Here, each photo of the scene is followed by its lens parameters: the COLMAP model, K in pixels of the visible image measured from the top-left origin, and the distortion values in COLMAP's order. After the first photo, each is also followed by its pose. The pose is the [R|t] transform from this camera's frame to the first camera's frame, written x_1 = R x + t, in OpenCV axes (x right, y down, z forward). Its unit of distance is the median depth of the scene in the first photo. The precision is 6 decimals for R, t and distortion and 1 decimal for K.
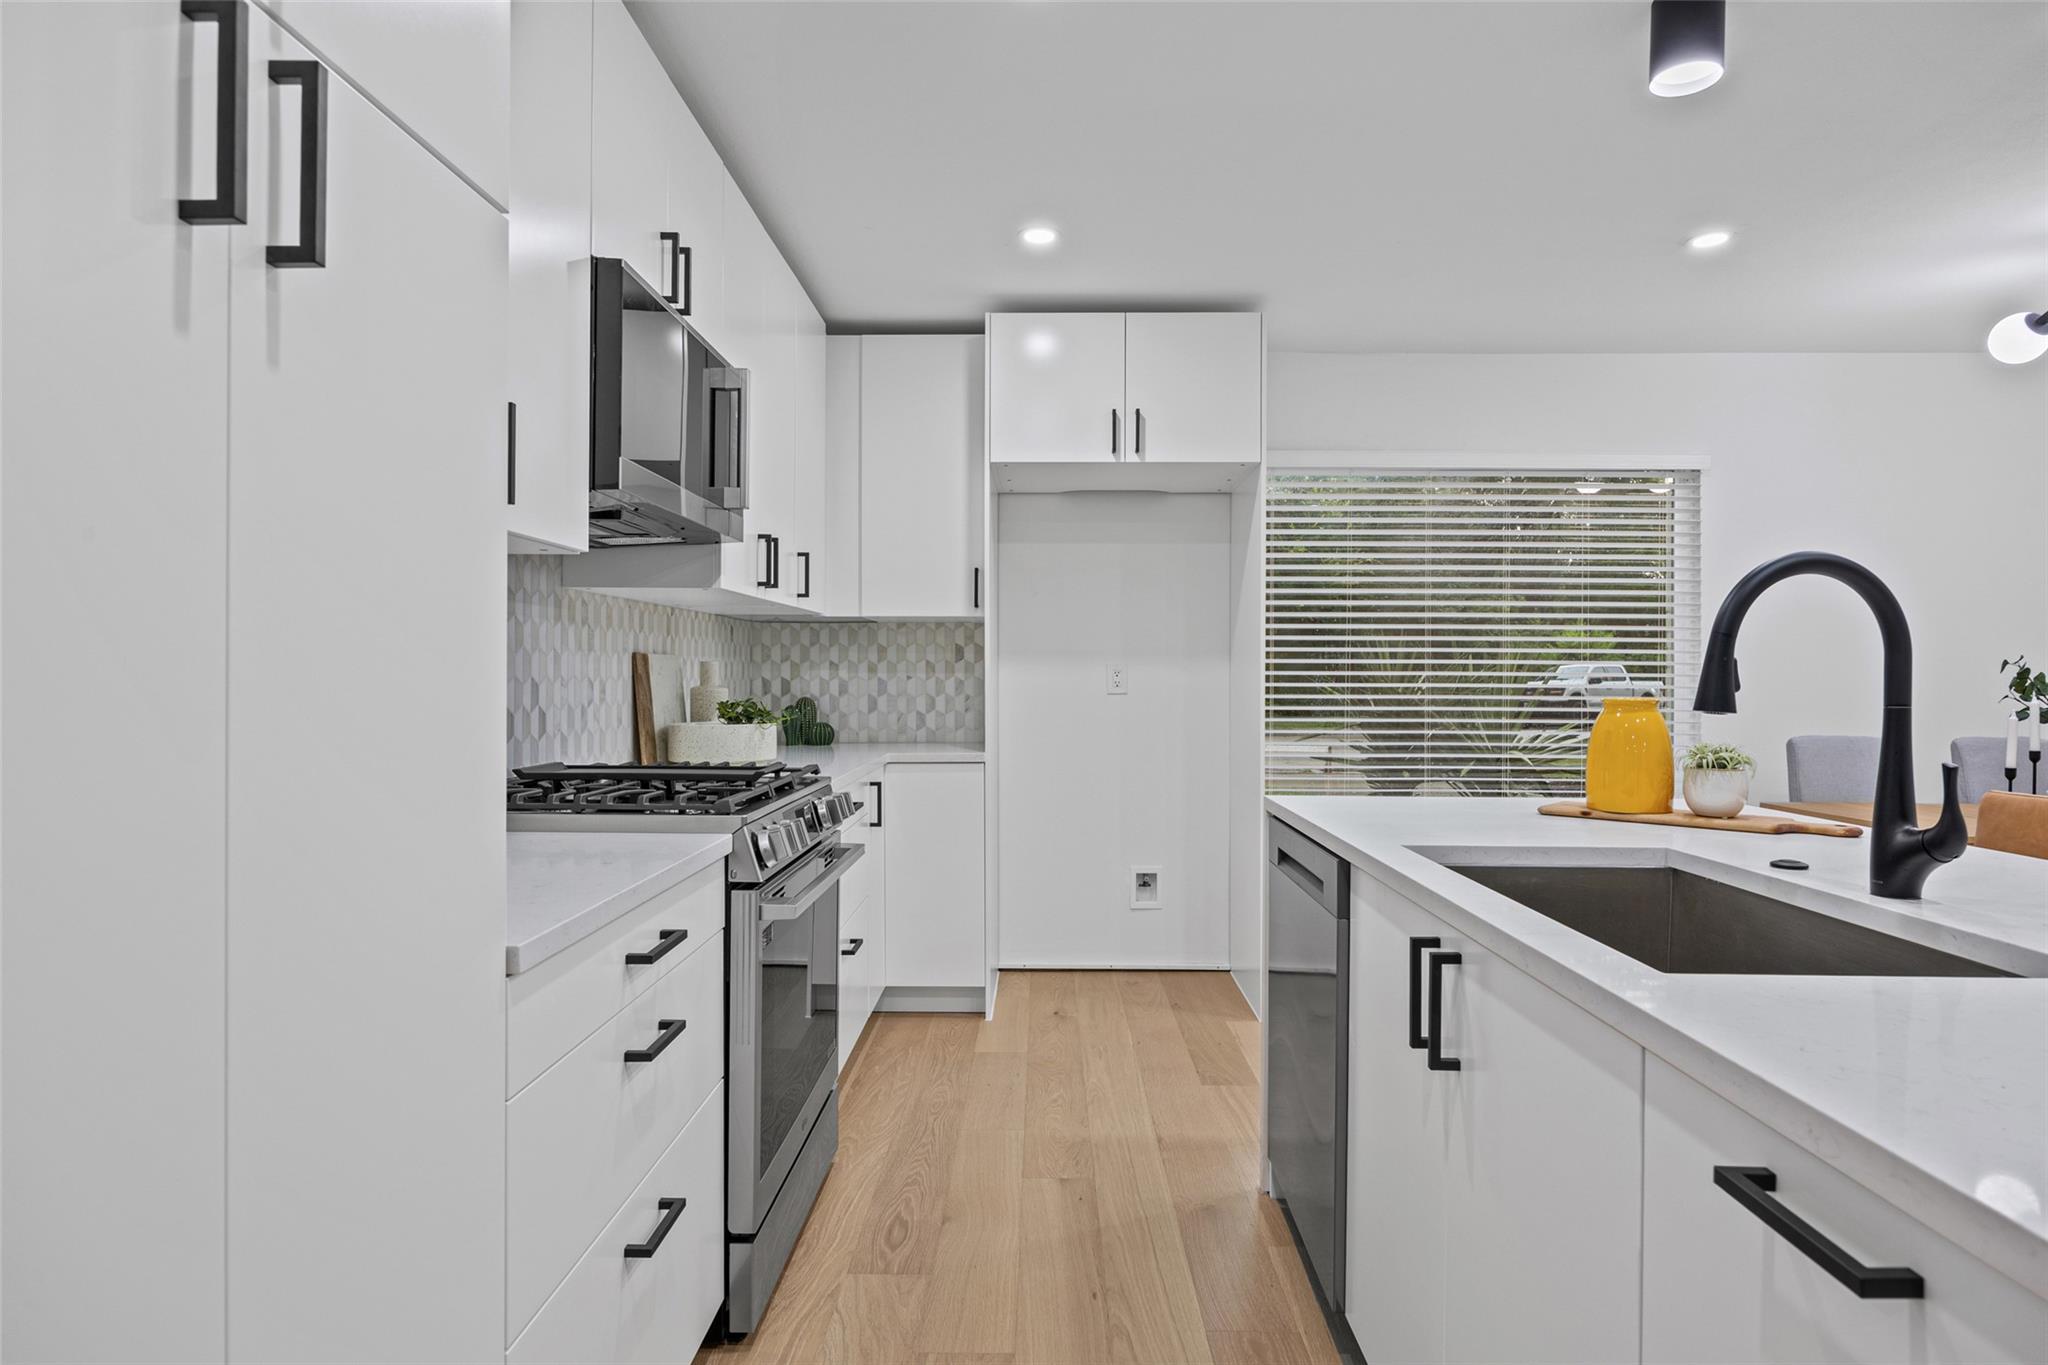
lens RADIAL K [[1103.4, 0, 1034.9], [0, 1103.4, 681.7], [0, 0, 1]] dist [-0.006180, 0.001248]
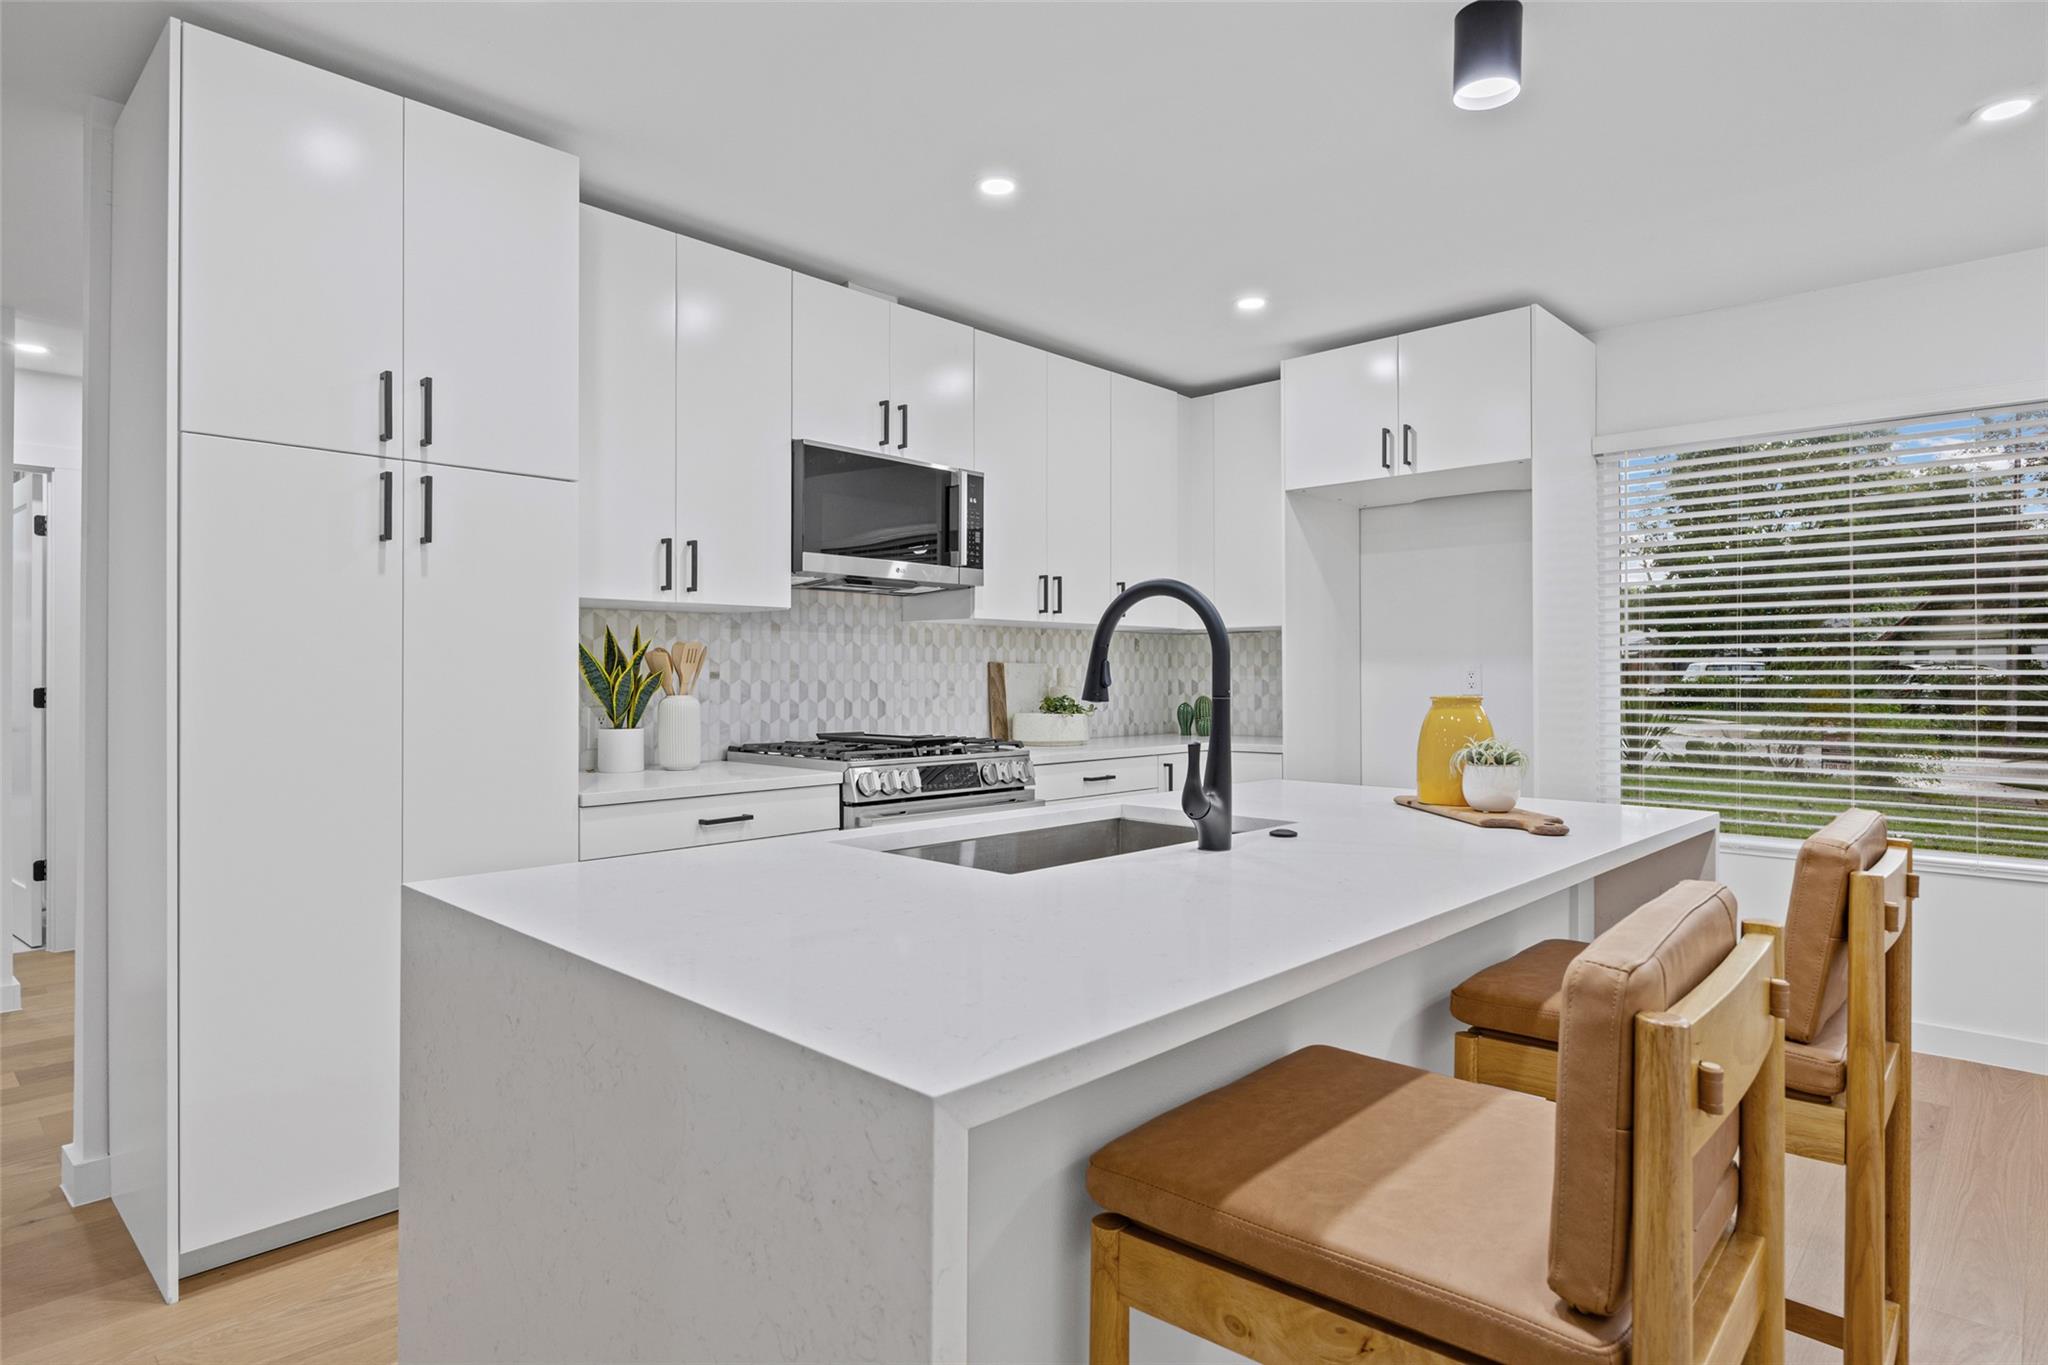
lens RADIAL K [[1103.4, 0, 1025.6], [0, 1103.4, 680.0], [0, 0, 1]] dist [-0.006180, 0.001248]
pose [[0.734227, -0.002894, -0.678898, 0.555665], [-0.000426, 0.999989, -0.004723, 0.002968], [0.678904, 0.003757, 0.734218, -0.022018]]
